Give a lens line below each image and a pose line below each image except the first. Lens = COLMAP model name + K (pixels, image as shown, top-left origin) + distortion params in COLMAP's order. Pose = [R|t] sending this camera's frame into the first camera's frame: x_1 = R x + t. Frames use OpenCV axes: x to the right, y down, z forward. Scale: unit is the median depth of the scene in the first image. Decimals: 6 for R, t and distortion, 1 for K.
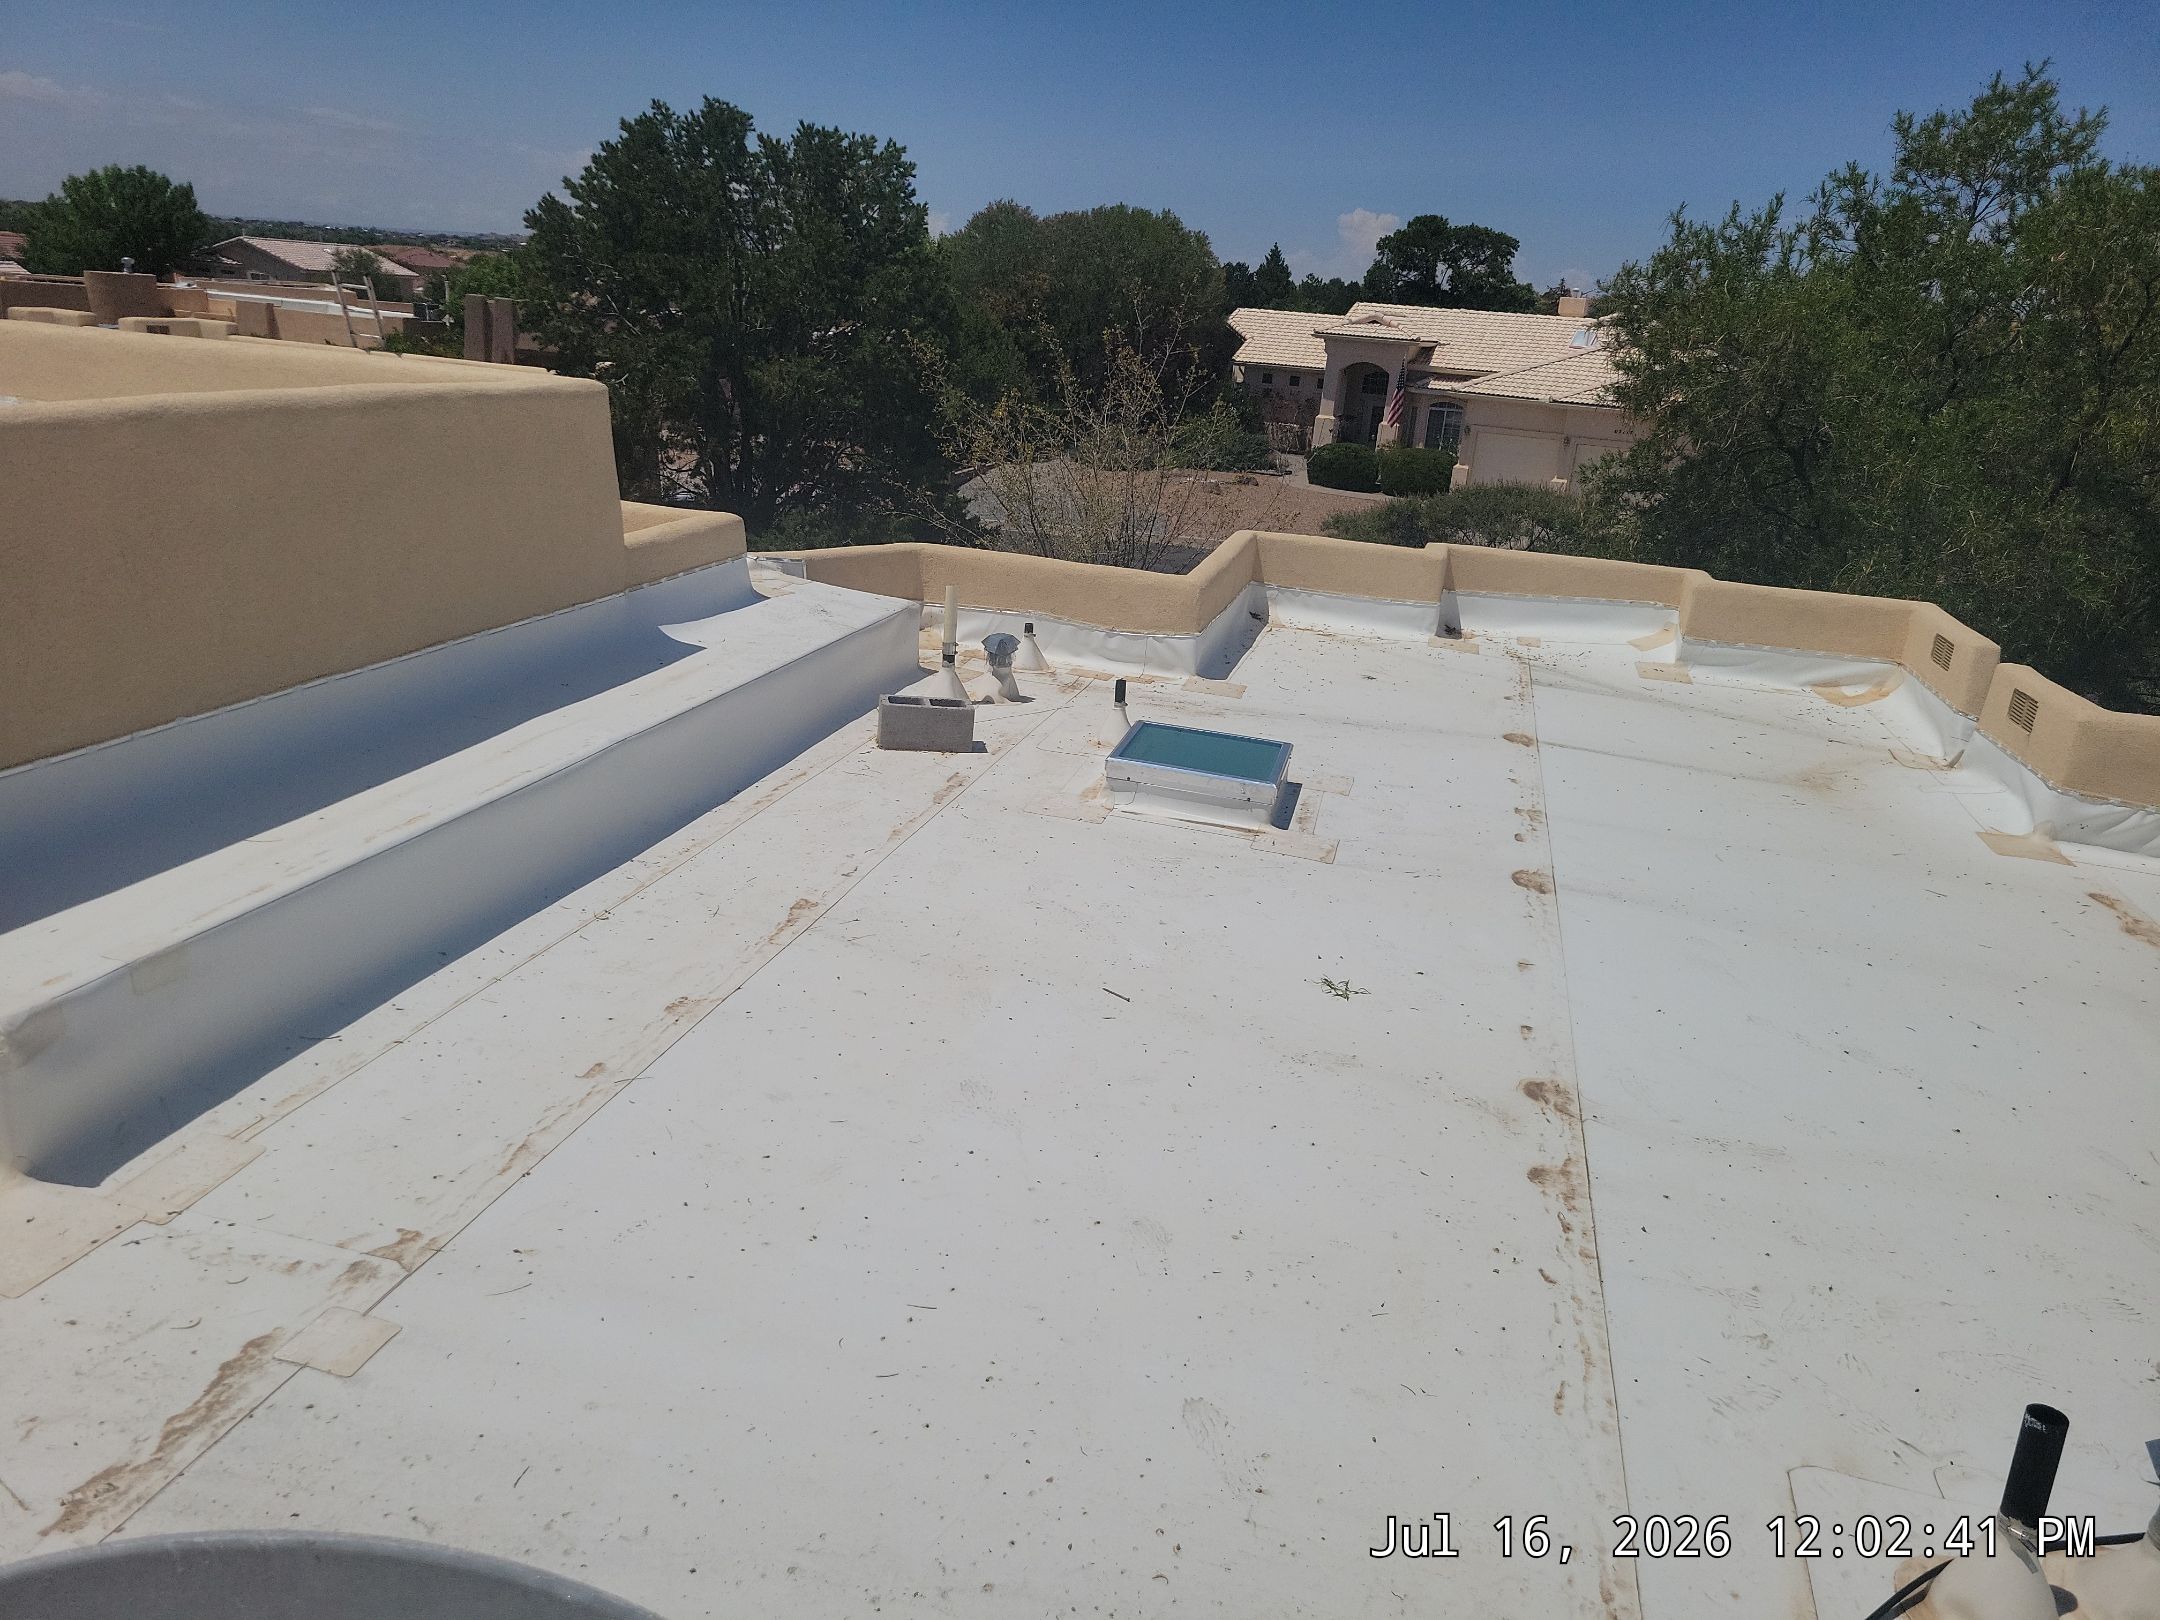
lens RADIAL K [[1627.8, 0, 1028.6], [0, 1627.8, 835.7], [0, 0, 1]] dist [0.060092, -0.037377]
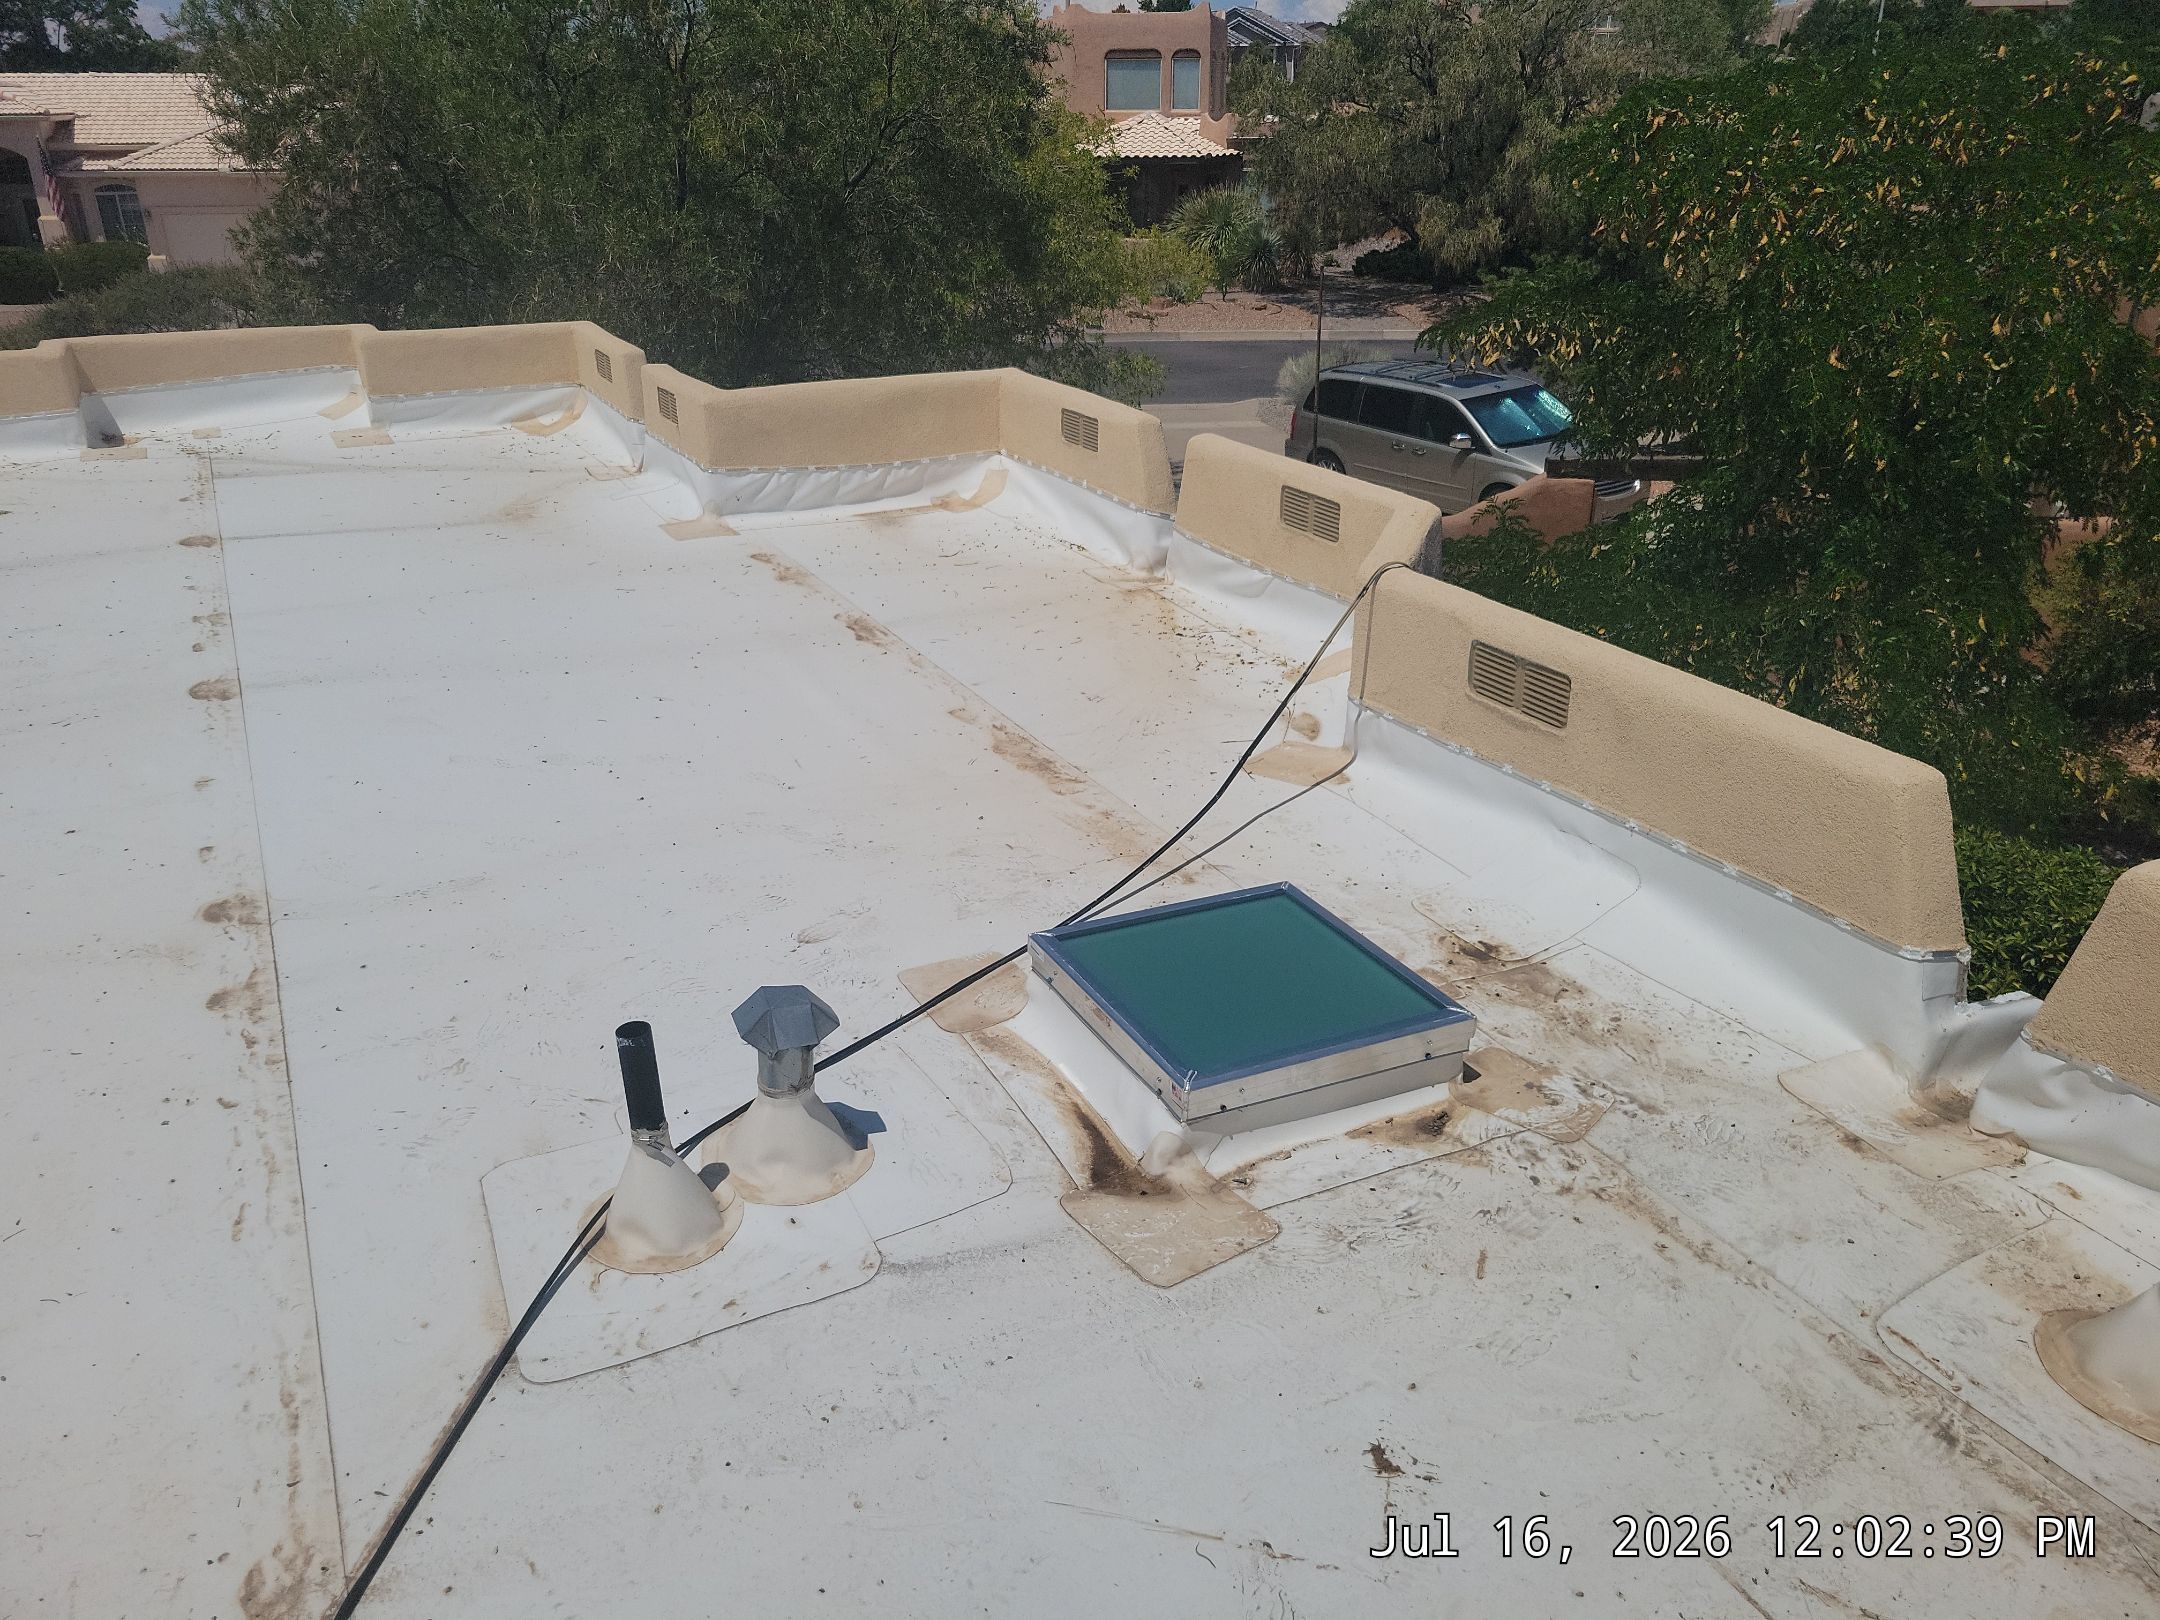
lens RADIAL K [[1627.8, 0, 1064.3], [0, 1627.8, 820.1], [0, 0, 1]] dist [0.060092, -0.037377]
pose [[0.746589, -0.342251, 0.570499, 0.084253], [0.271497, 0.939608, 0.208387, 0.024156], [-0.607367, -0.000691, 0.794421, -0.005684]]
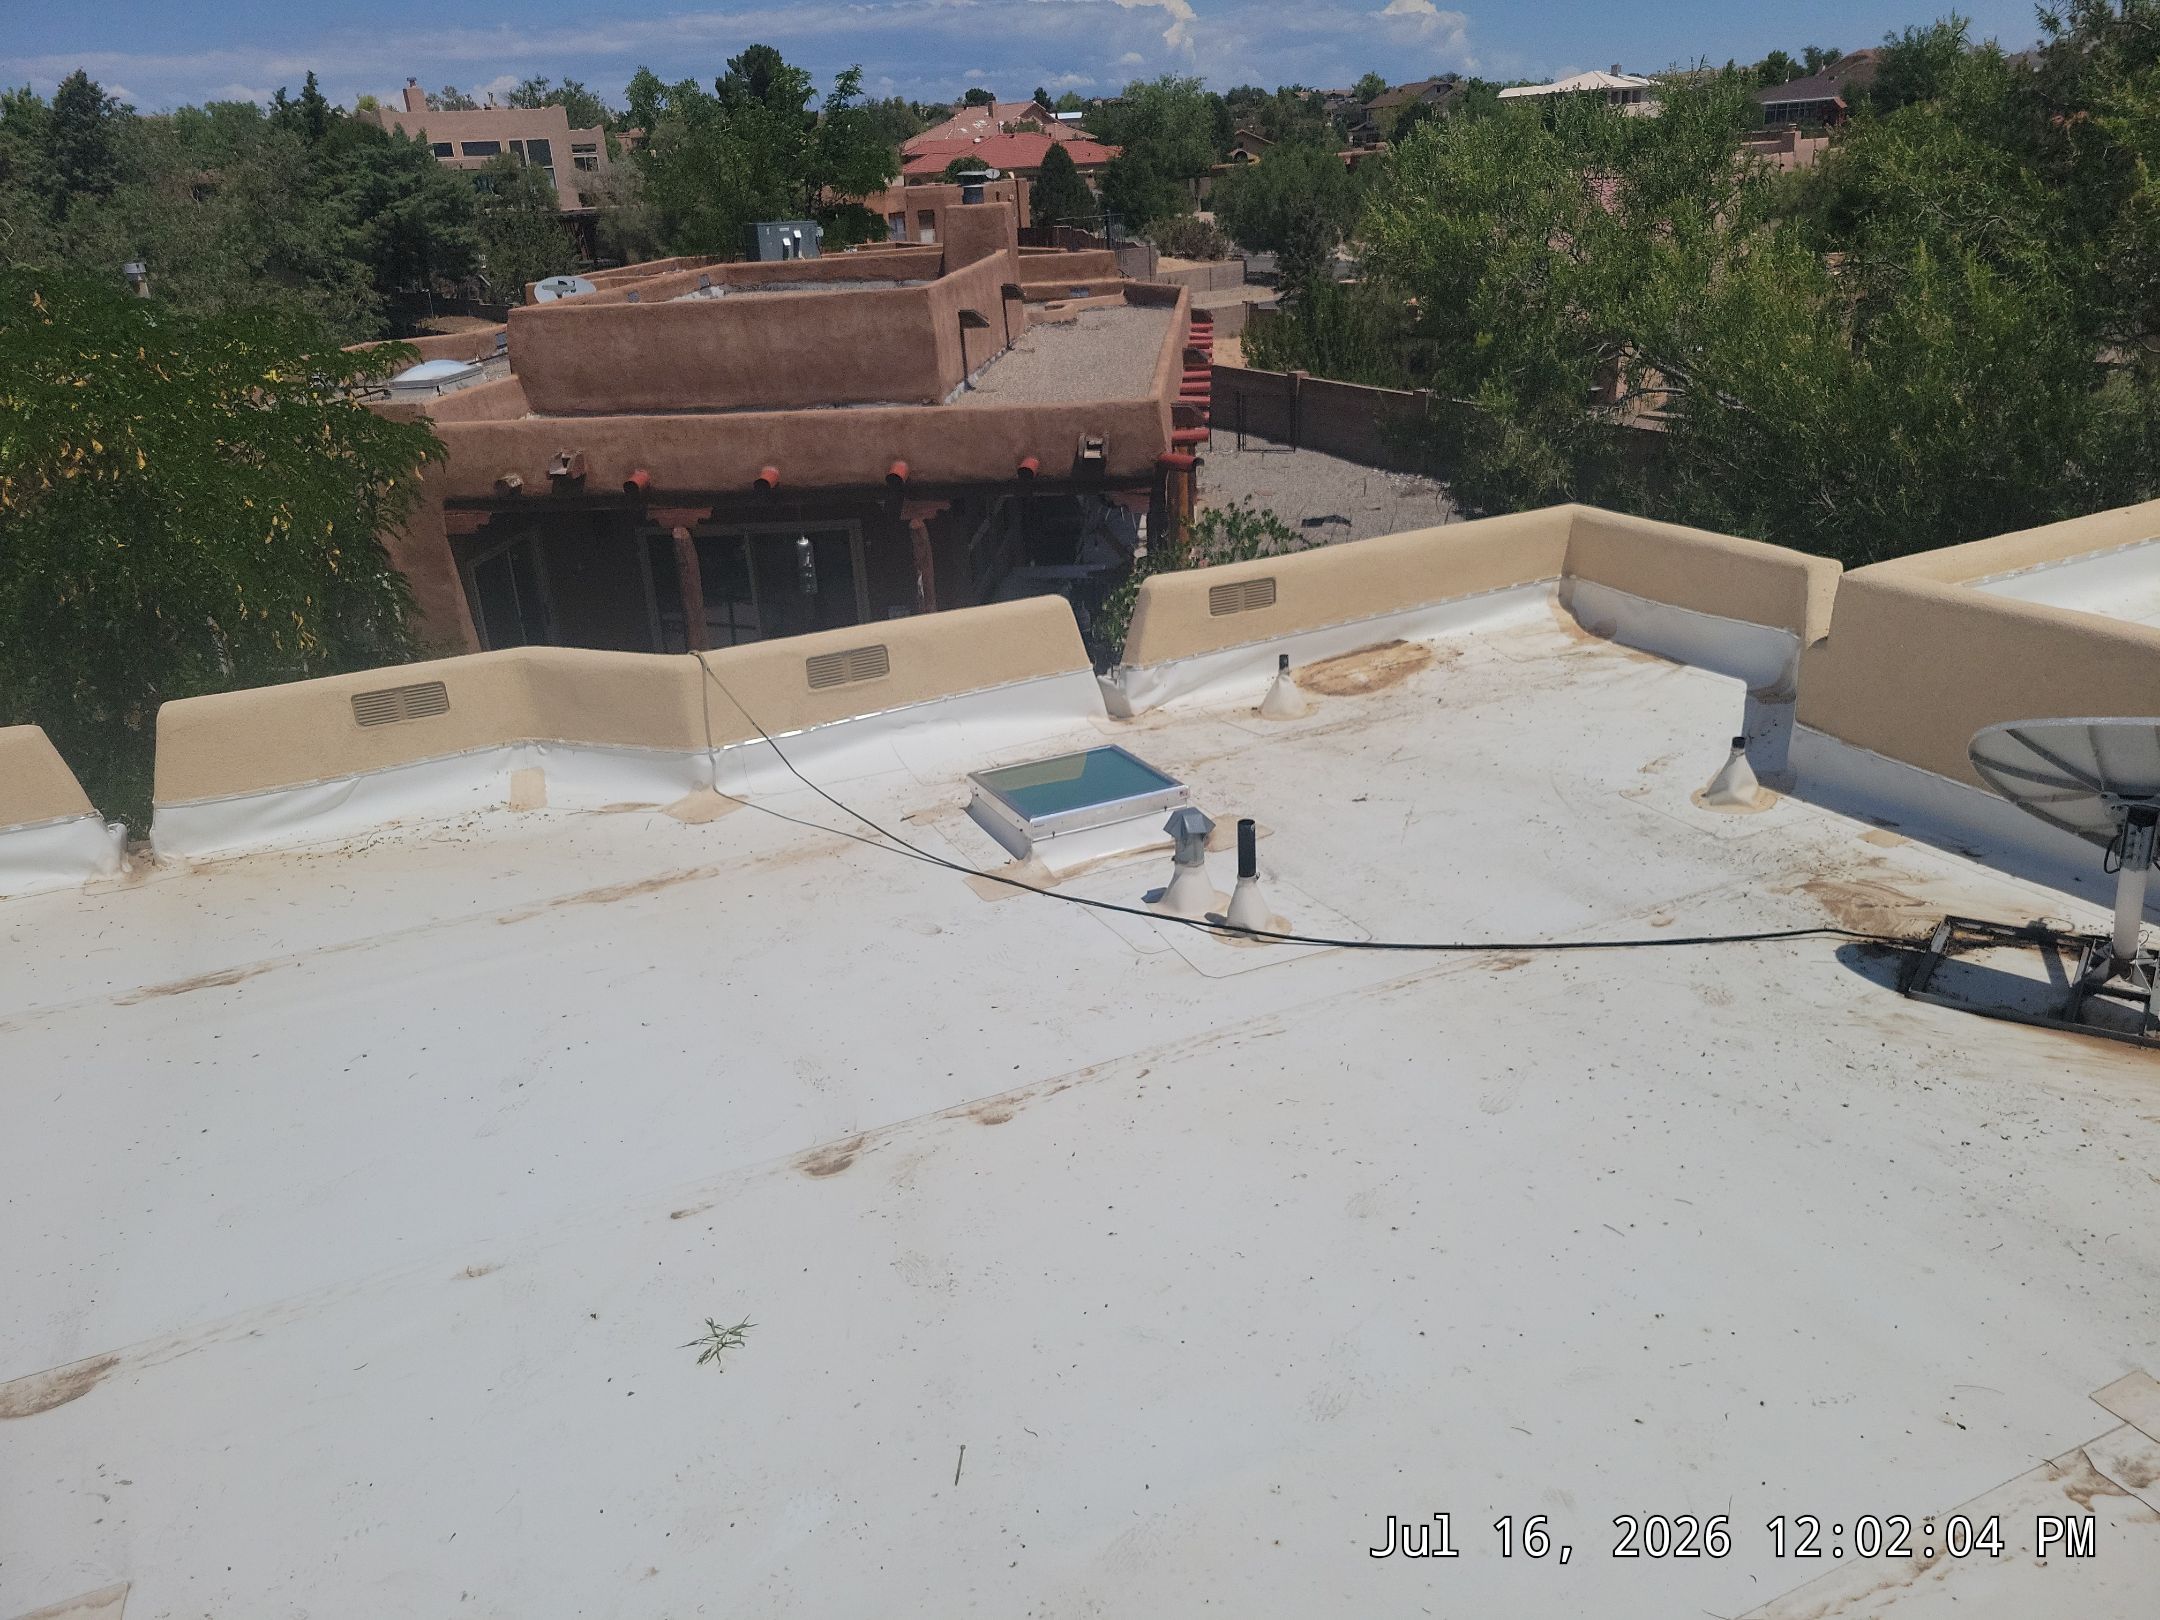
lens RADIAL K [[1627.8, 0, 1097.4], [0, 1627.8, 792.1], [0, 0, 1]] dist [0.060092, -0.037377]
pose [[-0.651644, -0.308039, 0.693161, -0.215434], [0.248279, 0.776869, 0.578647, -0.291786], [-0.716741, 0.549170, -0.429762, 0.637443]]
